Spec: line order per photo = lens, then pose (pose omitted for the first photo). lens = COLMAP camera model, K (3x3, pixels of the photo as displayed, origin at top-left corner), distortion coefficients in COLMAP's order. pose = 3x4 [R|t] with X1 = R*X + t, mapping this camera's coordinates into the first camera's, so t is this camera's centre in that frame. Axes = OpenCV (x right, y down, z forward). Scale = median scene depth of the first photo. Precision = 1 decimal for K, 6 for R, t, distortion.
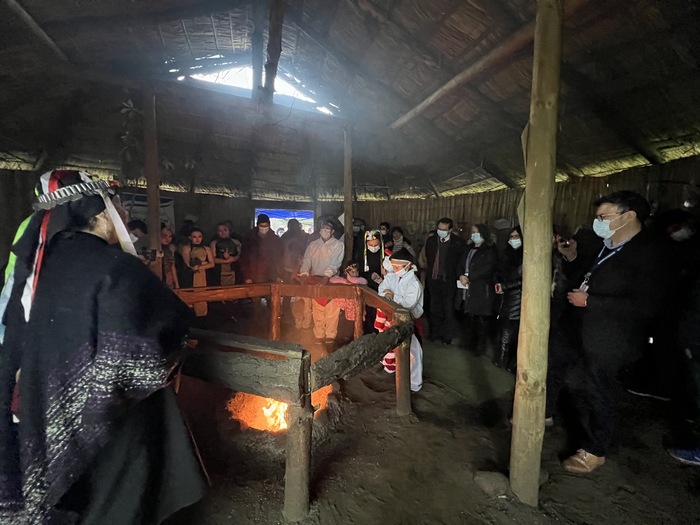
lens RADIAL K [[278.5, 0, 347.2], [0, 278.5, 264.5], [0, 0, 1]] dist [0.000361, 0.000018]
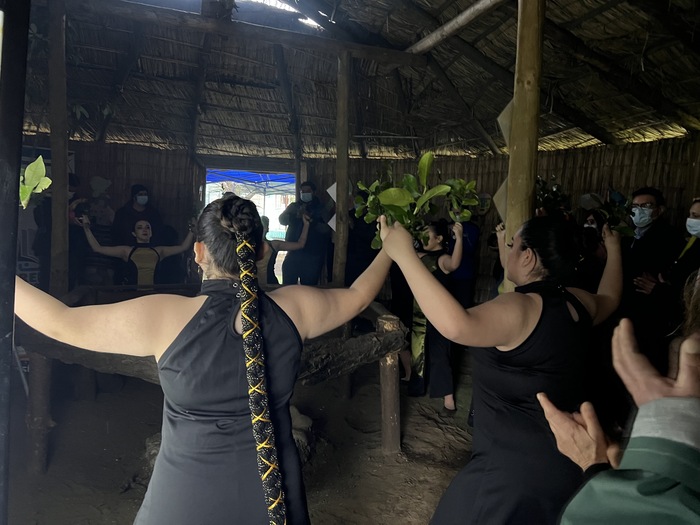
lens RADIAL K [[523.7, 0, 350.0], [0, 523.7, 262.5], [0, 0, 1]] dist [0.082414, -0.092587]
pose [[0.999178, 0.020808, -0.034793, 0.059269], [-0.020969, 0.999771, -0.004283, 0.008672], [0.034696, 0.005009, 0.999385, -0.209373]]
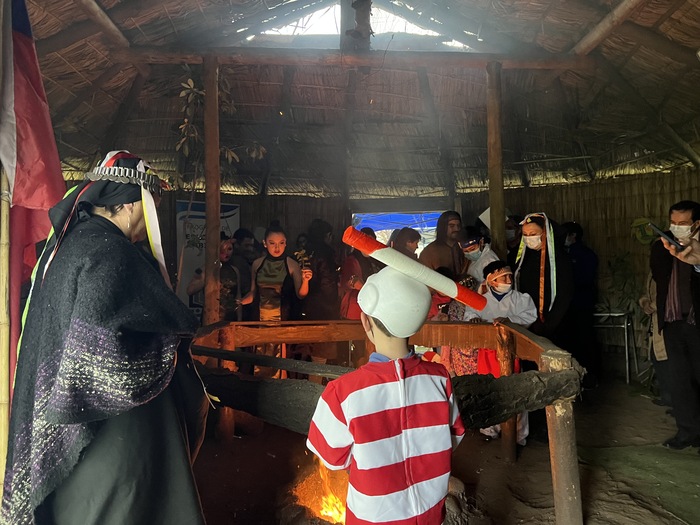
lens RADIAL K [[523.7, 0, 350.0], [0, 523.7, 262.5], [0, 0, 1]] dist [0.082414, -0.092587]
pose [[0.938206, -0.029679, -0.344803, 0.078895], [-0.007790, 0.994253, -0.106776, 0.042861], [0.345990, 0.102864, 0.932582, -0.102581]]
